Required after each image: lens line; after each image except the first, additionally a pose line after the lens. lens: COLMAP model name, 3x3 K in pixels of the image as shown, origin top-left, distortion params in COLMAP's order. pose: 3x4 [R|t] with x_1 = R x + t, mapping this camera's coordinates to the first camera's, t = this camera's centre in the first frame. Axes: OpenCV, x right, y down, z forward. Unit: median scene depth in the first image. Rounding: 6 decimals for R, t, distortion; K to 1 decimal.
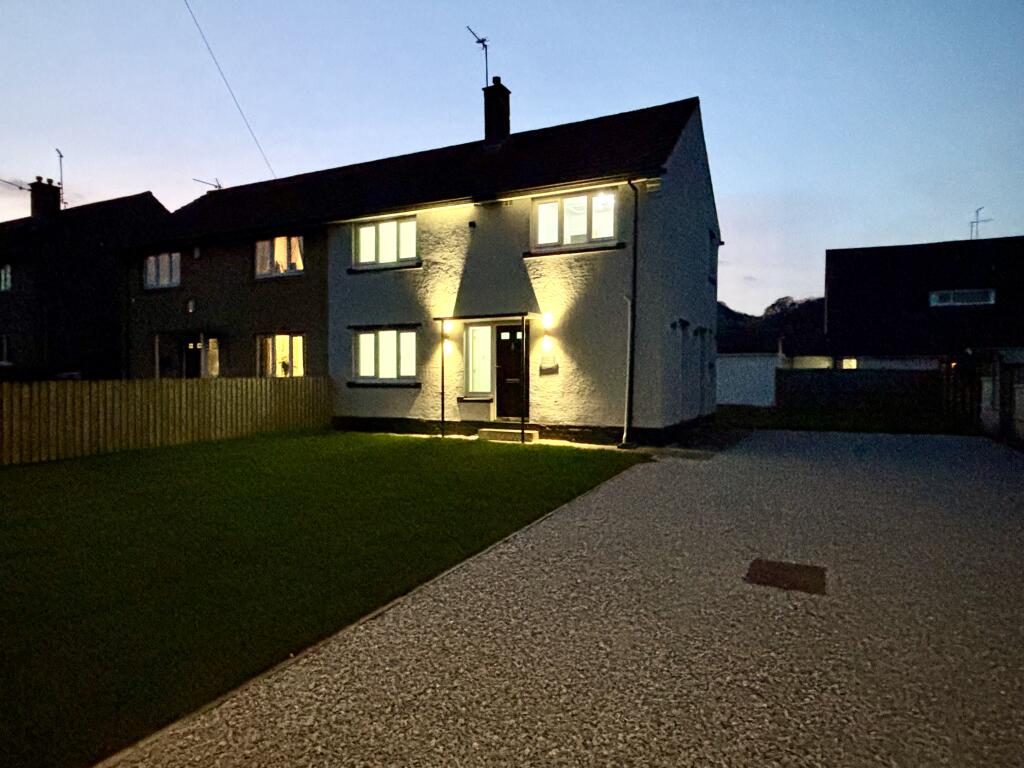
lens RADIAL K [[625.1, 0, 512.0], [0, 625.1, 384.0], [0, 0, 1]] dist [-0.002710, 0.000150]
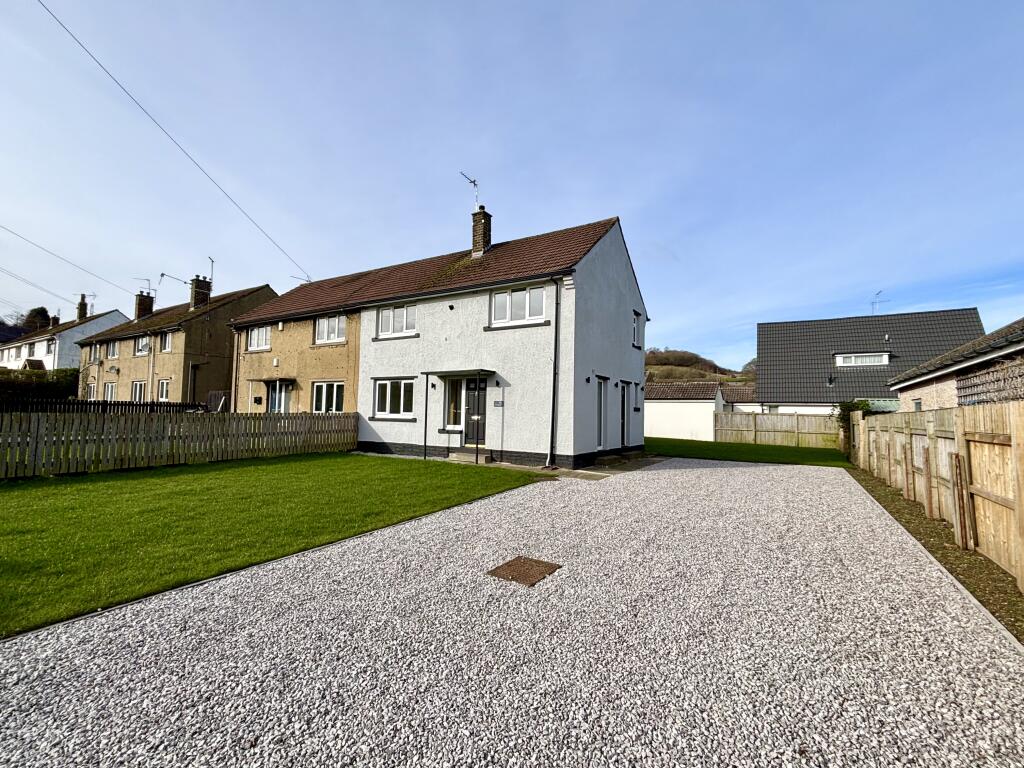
lens RADIAL K [[455.4, 0, 512.0], [0, 455.4, 384.0], [0, 0, 1]] dist [0.001443, 0.000212]
pose [[0.996272, 0.011541, -0.085488, 0.138360], [-0.018025, 0.996985, -0.075475, -0.005180], [0.084359, 0.076734, 0.993476, -0.002855]]
